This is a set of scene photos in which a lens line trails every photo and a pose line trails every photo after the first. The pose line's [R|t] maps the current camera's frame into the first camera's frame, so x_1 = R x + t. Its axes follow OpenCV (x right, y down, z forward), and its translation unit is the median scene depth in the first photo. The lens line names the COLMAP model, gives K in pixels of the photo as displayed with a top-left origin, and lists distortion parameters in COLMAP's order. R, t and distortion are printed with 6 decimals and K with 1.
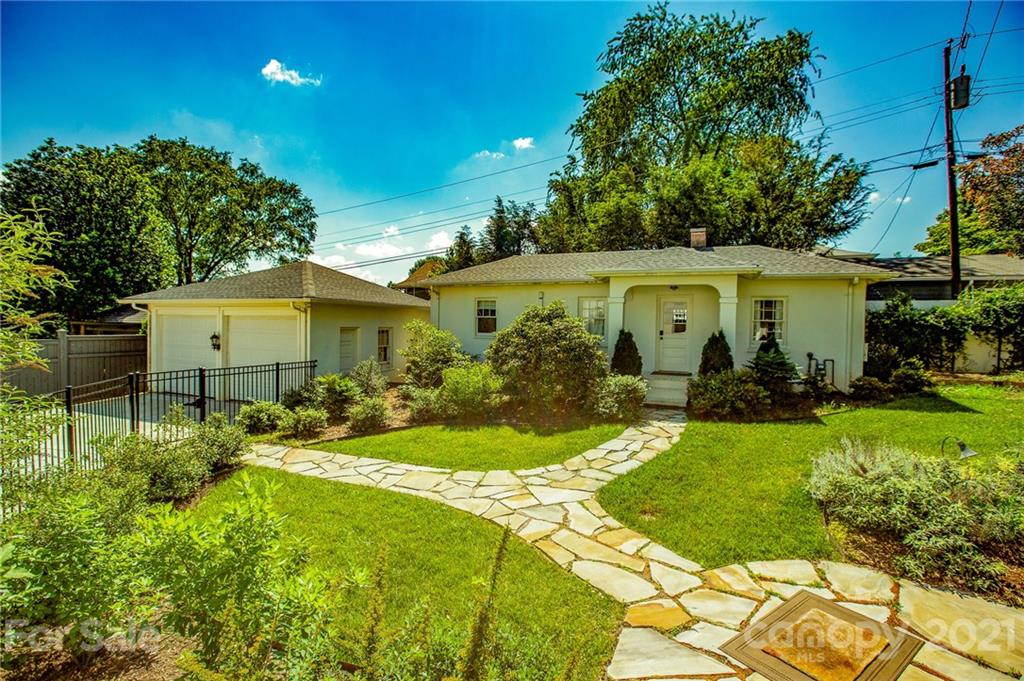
lens RADIAL K [[477.8, 0, 514.4], [0, 477.8, 339.2], [0, 0, 1]] dist [-0.005153, 0.000468]
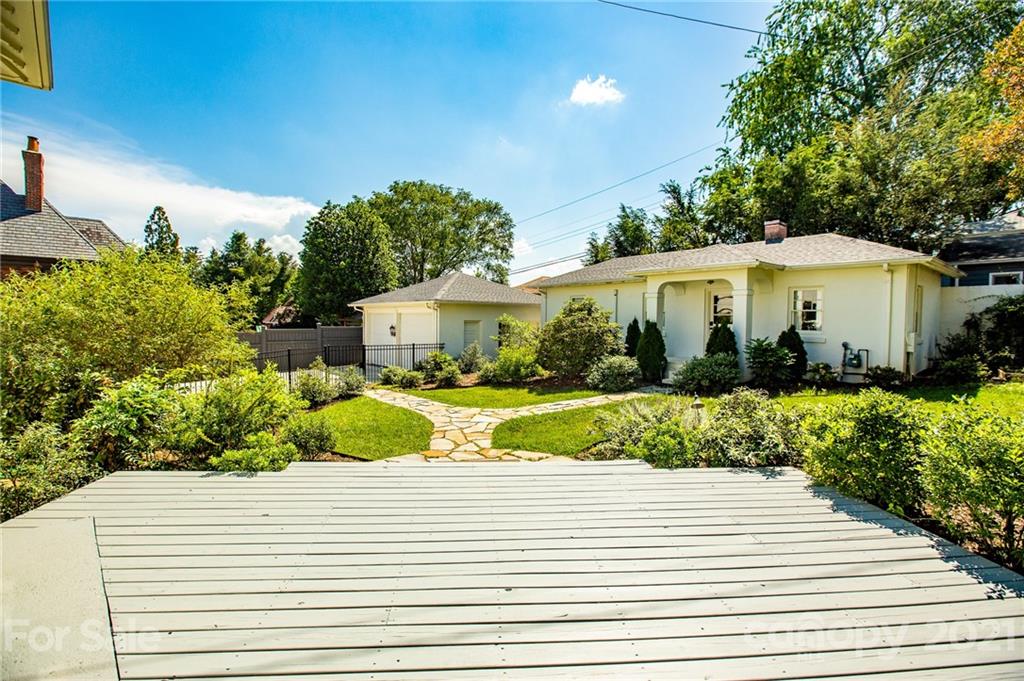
lens RADIAL K [[477.8, 0, 512.3], [0, 477.8, 344.5], [0, 0, 1]] dist [-0.005153, 0.000468]
pose [[0.890522, 0.014512, -0.454709, 0.285418], [-0.004920, 0.999740, 0.022270, 0.009787], [0.454914, -0.017595, 0.890362, -0.127543]]
